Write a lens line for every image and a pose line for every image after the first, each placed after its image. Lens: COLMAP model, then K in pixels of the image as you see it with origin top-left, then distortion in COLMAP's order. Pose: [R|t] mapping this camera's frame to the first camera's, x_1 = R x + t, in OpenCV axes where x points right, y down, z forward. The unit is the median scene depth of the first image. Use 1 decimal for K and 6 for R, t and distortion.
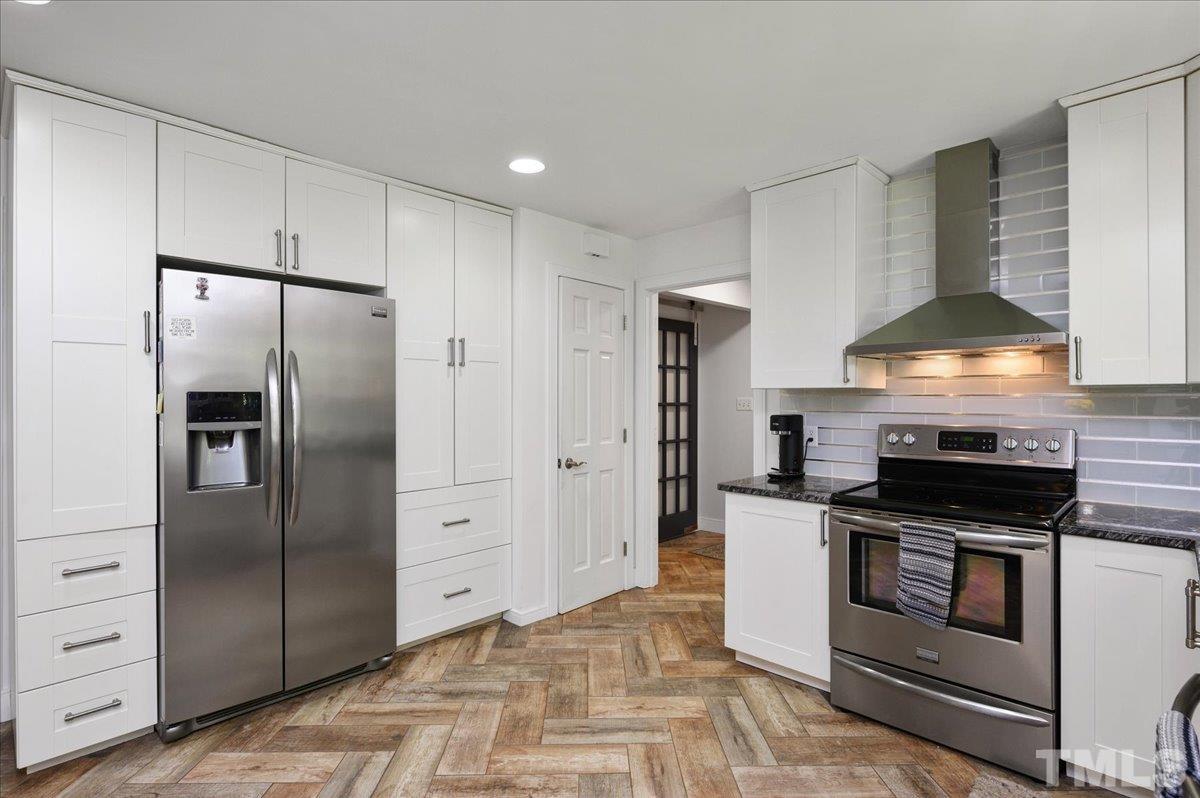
lens RADIAL K [[599.9, 0, 605.8], [0, 599.9, 397.3], [0, 0, 1]] dist [-0.007208, 0.002083]
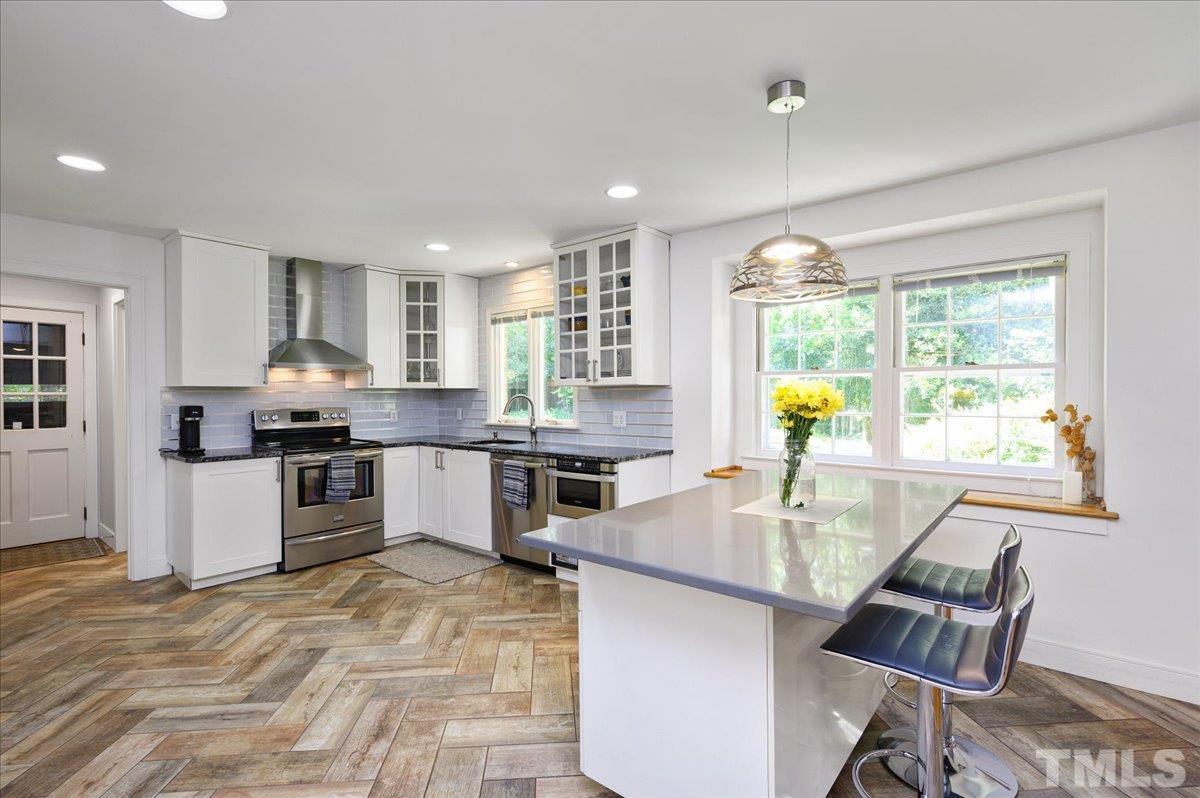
lens RADIAL K [[537.3, 0, 596.6], [0, 537.3, 401.6], [0, 0, 1]] dist [-0.003694, 0.000028]
pose [[-0.063433, -0.015037, 0.997873, -1.219359], [0.002300, 0.999882, 0.015213, 0.003699], [-0.997983, 0.003260, -0.063391, 0.209615]]
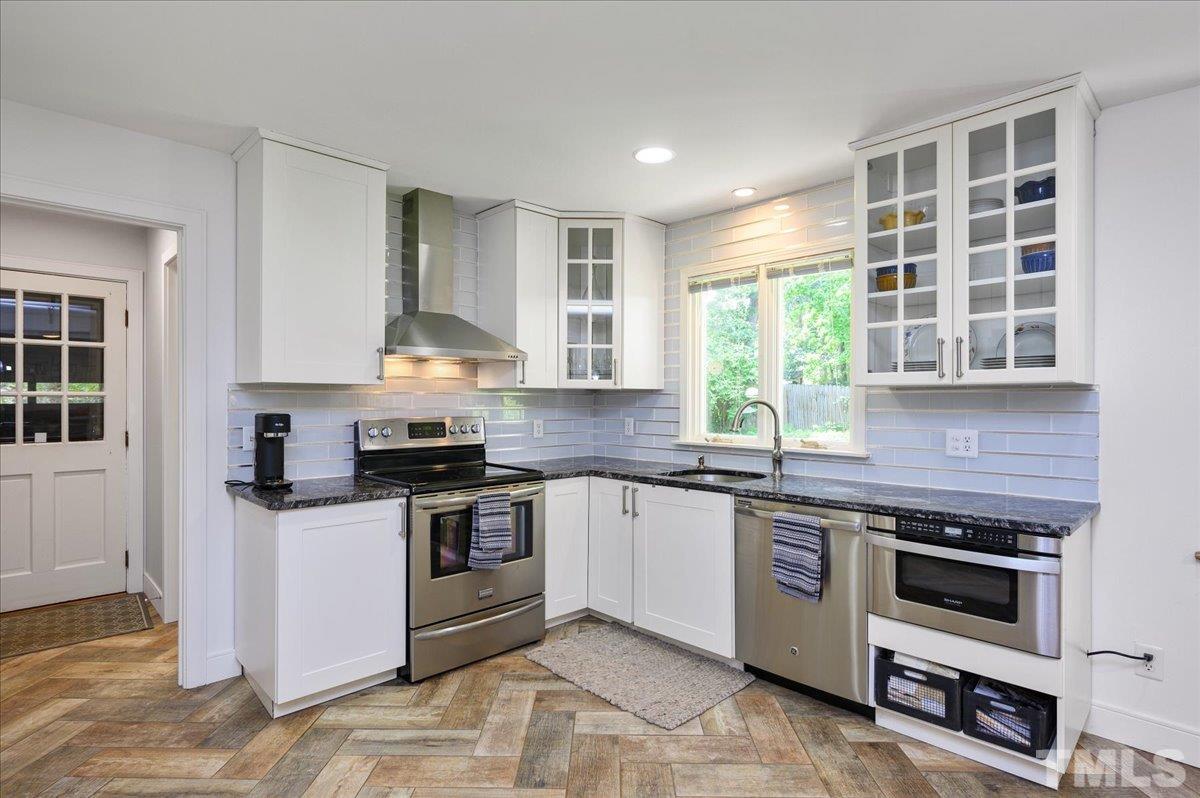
lens RADIAL K [[599.9, 0, 603.0], [0, 599.9, 403.5], [0, 0, 1]] dist [-0.007208, 0.002083]
pose [[0.045552, -0.011506, 0.998896, -0.673429], [-0.003825, 0.999924, 0.011692, 0.002396], [-0.998955, -0.004353, 0.045504, 0.621362]]
